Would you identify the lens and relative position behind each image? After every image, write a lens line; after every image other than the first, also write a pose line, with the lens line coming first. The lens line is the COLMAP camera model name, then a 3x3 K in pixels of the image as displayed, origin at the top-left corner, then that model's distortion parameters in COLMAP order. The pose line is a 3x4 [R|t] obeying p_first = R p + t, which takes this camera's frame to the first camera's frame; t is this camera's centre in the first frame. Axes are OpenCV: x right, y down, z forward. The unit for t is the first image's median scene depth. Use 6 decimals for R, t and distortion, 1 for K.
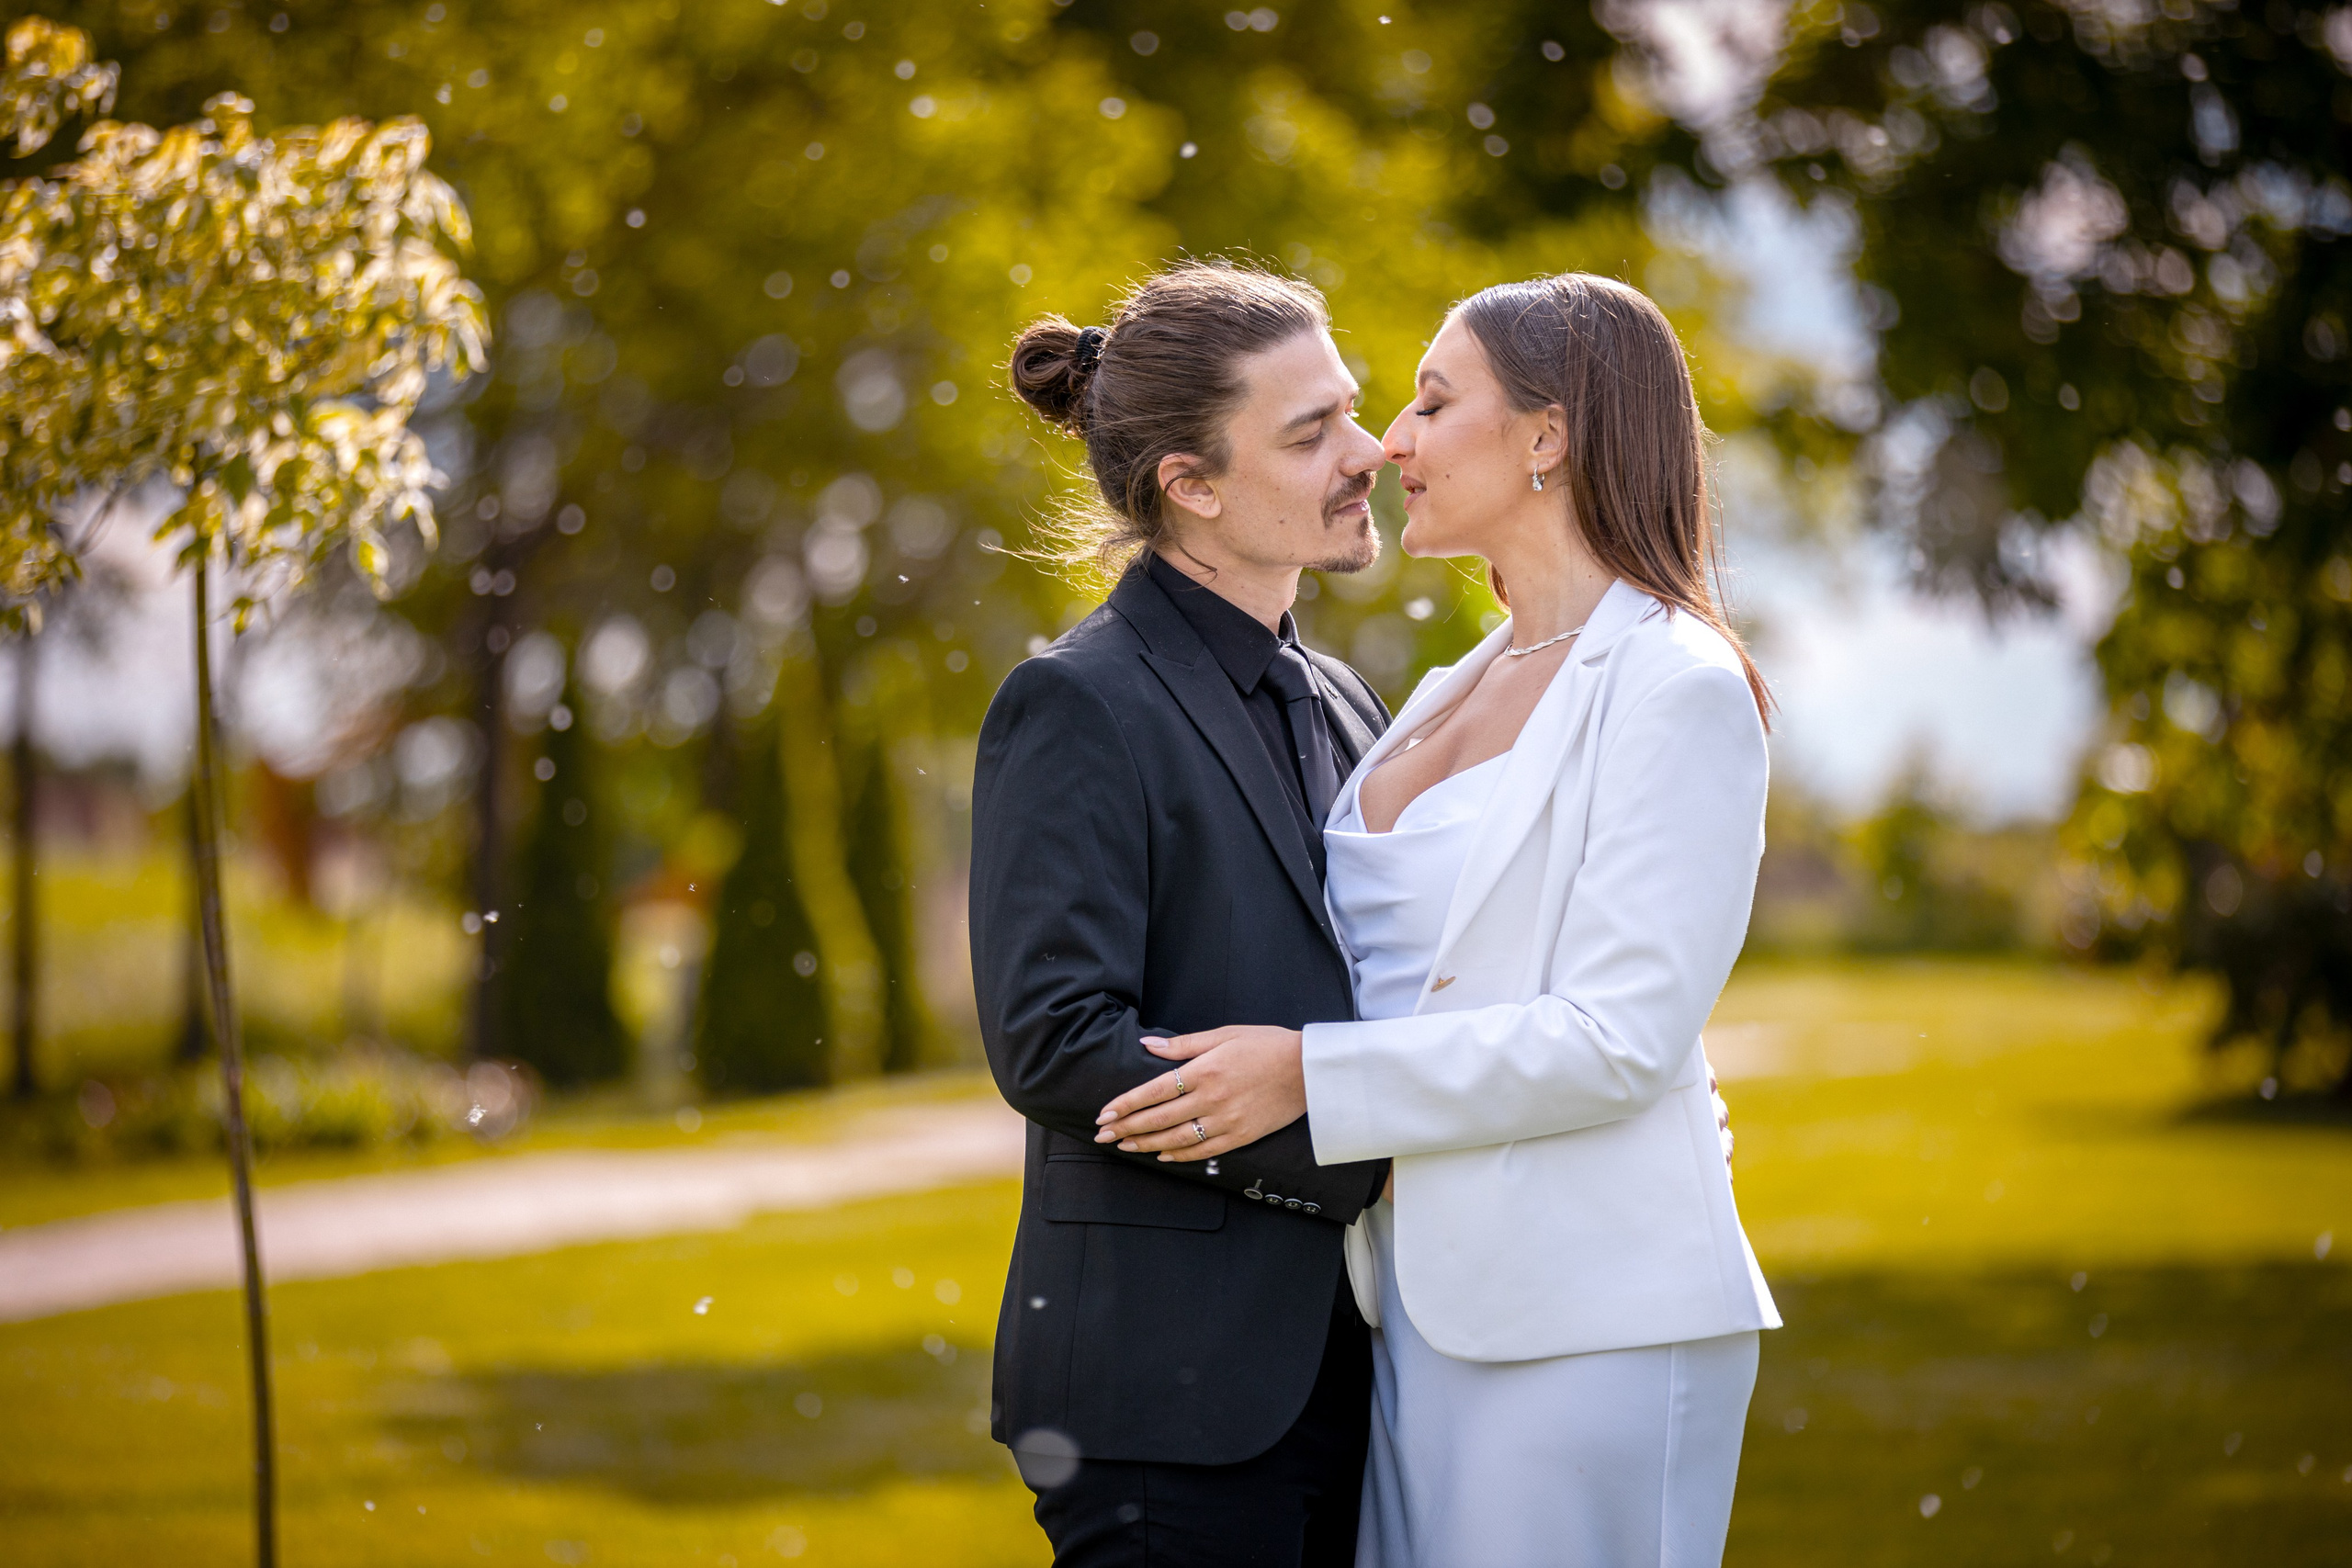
lens RADIAL K [[8863.5, 0, 1176.0], [0, 8863.5, 784.0], [0, 0, 1]] dist [-0.075400, -1.126444]
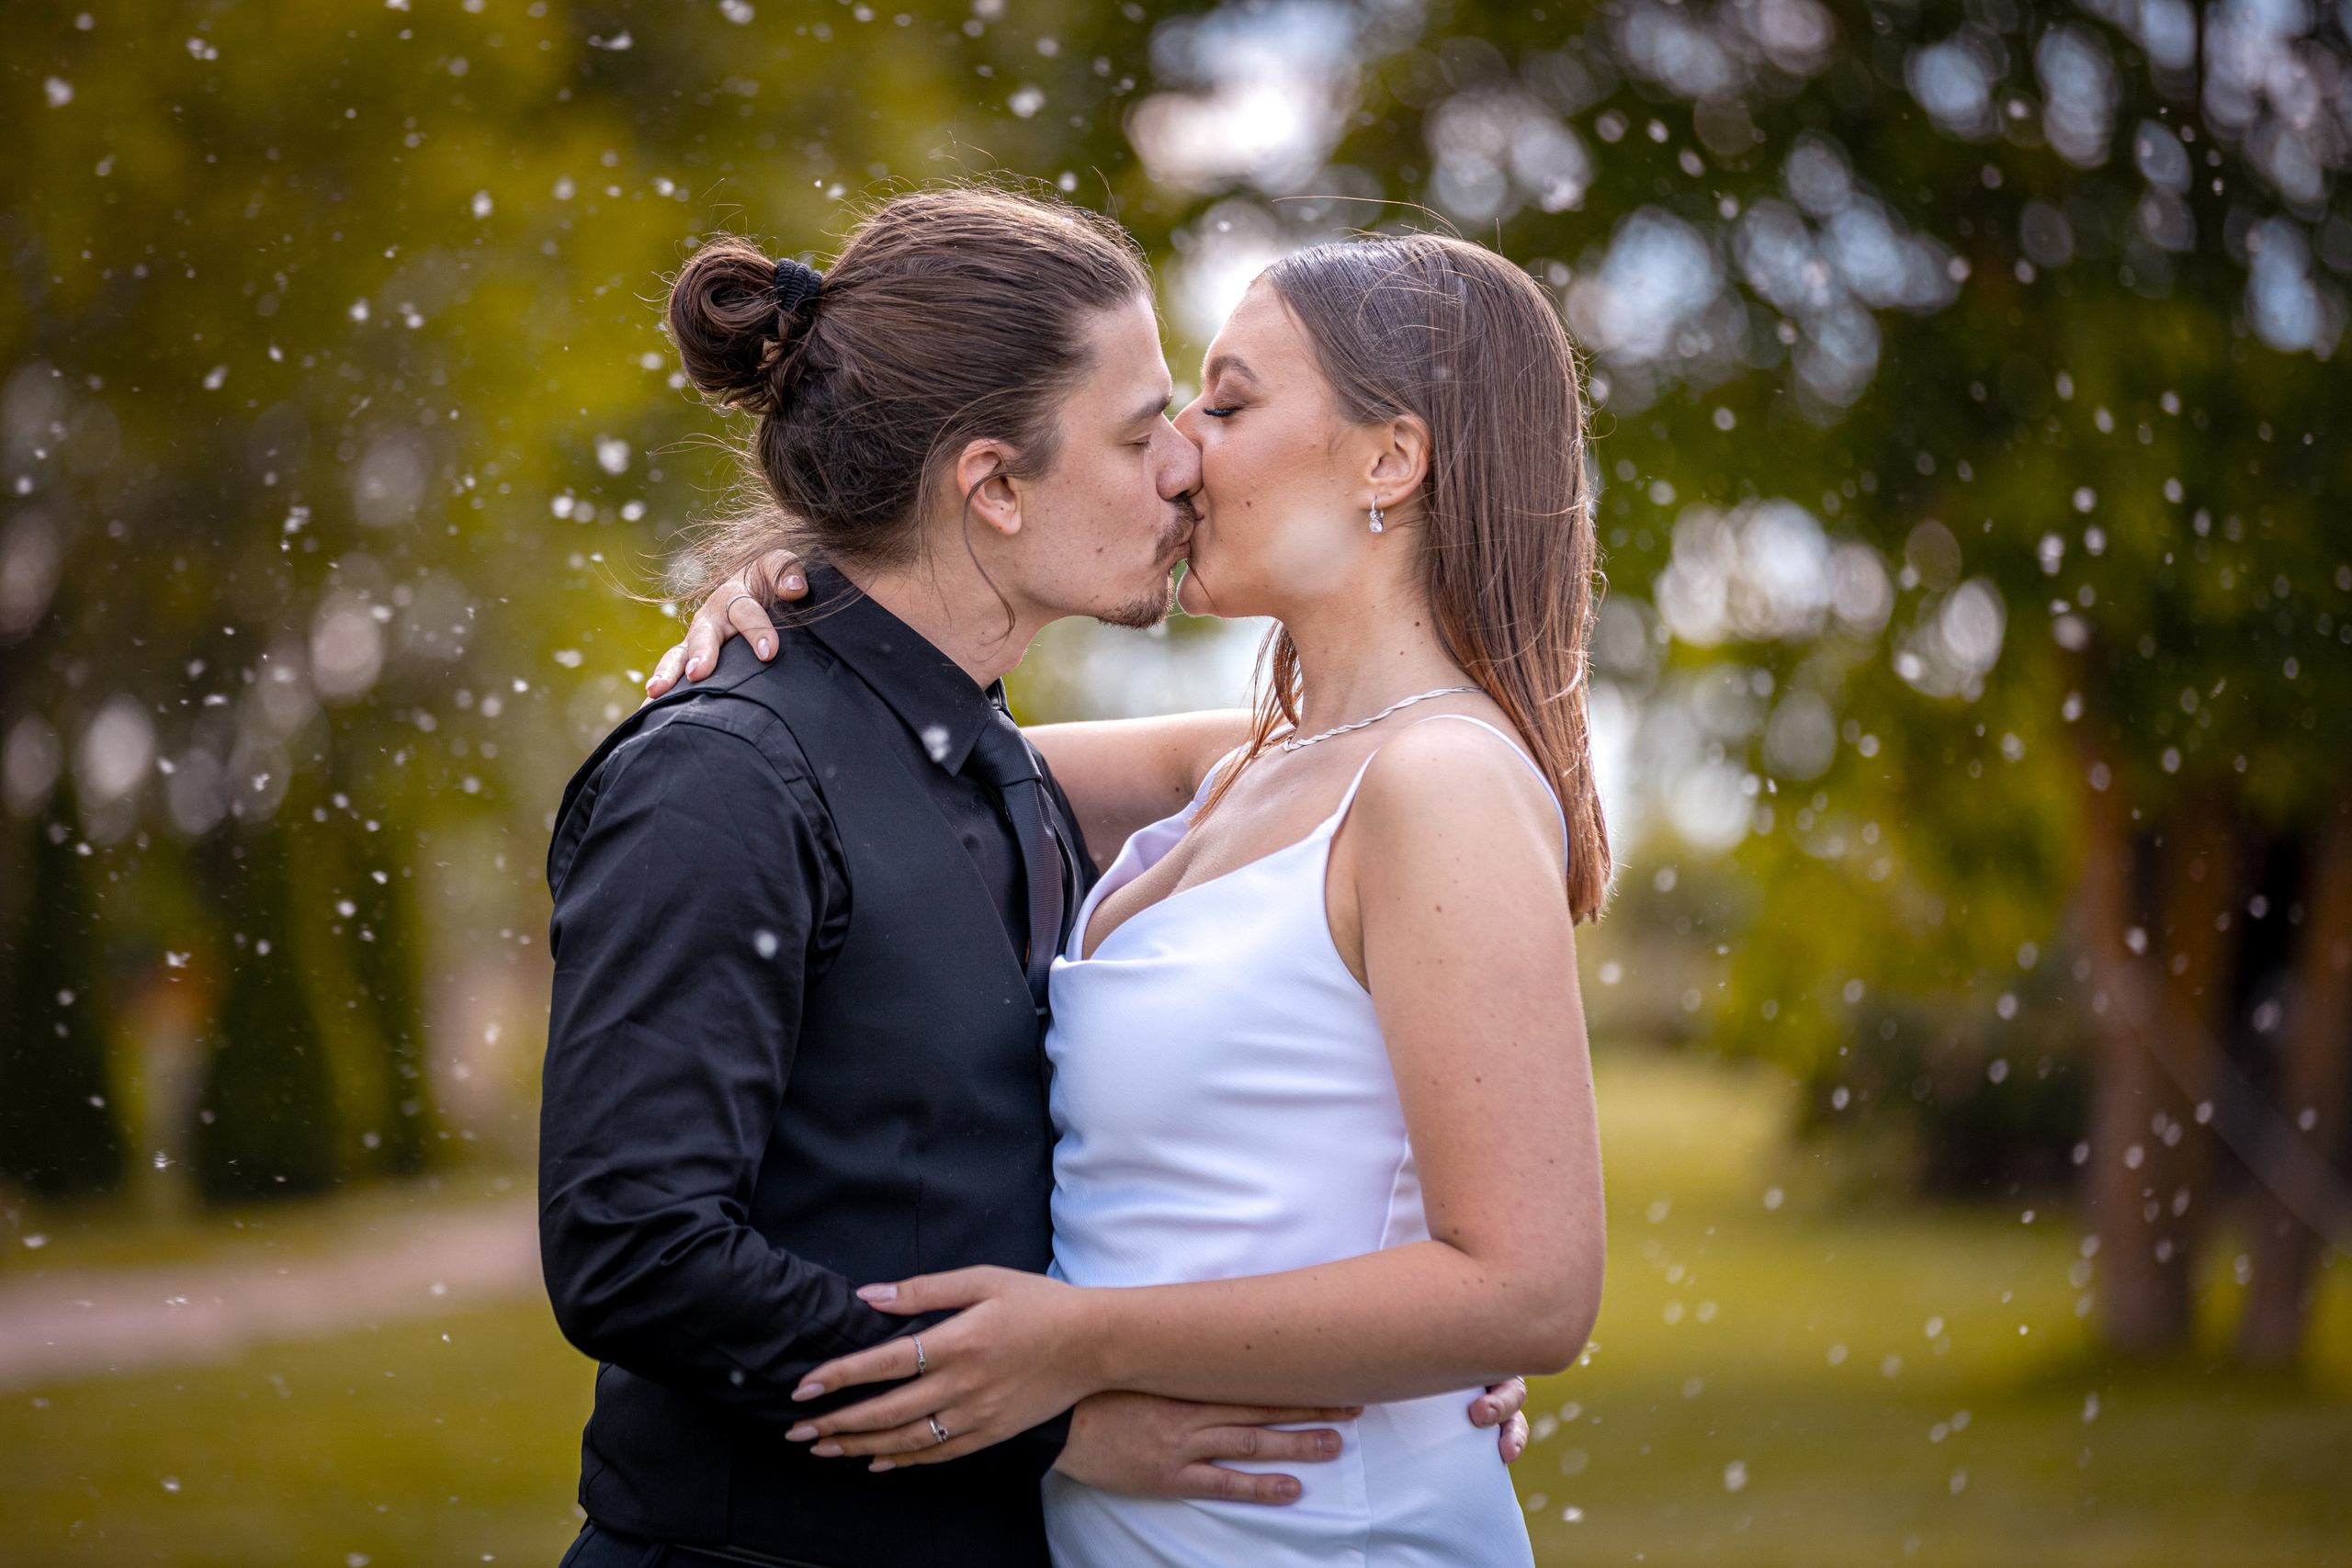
lens RADIAL K [[8614.8, 0, 1176.0], [0, 8614.8, 784.0], [0, 0, 1]] dist [1.522789, -1.187161]
pose [[0.998375, 0.000243, 0.056979, -0.015685], [0.000325, 0.999950, -0.009953, -0.004784], [-0.056979, 0.009955, 0.998326, 0.272915]]
